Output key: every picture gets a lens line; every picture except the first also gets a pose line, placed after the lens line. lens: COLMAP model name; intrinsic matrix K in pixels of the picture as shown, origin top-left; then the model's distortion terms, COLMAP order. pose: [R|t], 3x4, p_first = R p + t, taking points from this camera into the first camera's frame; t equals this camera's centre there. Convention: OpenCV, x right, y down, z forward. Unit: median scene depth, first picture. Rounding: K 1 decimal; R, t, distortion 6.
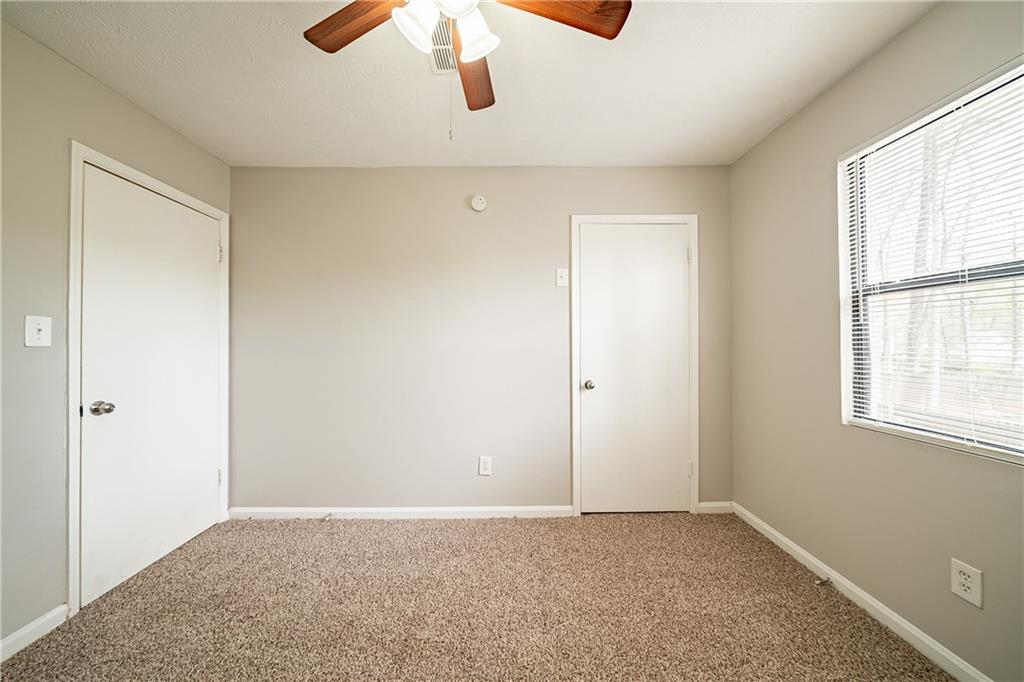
lens RADIAL K [[359.6, 0, 512.0], [0, 359.6, 341.0], [0, 0, 1]] dist [0.000021, -0.000007]
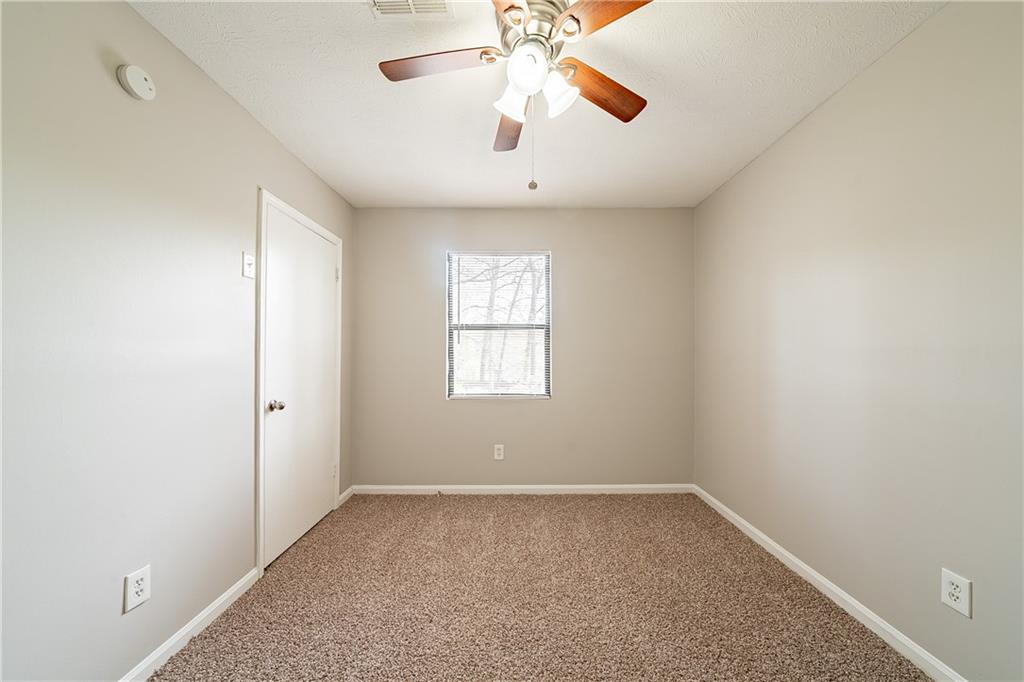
lens RADIAL K [[353.5, 0, 520.2], [0, 353.5, 353.9], [0, 0, 1]] dist [-0.000090, -0.000022]
pose [[0.003053, 0.003698, 0.999989, -0.587474], [-0.005661, 0.999977, -0.003680, 0.005494], [-0.999979, -0.005649, 0.003074, 0.441517]]
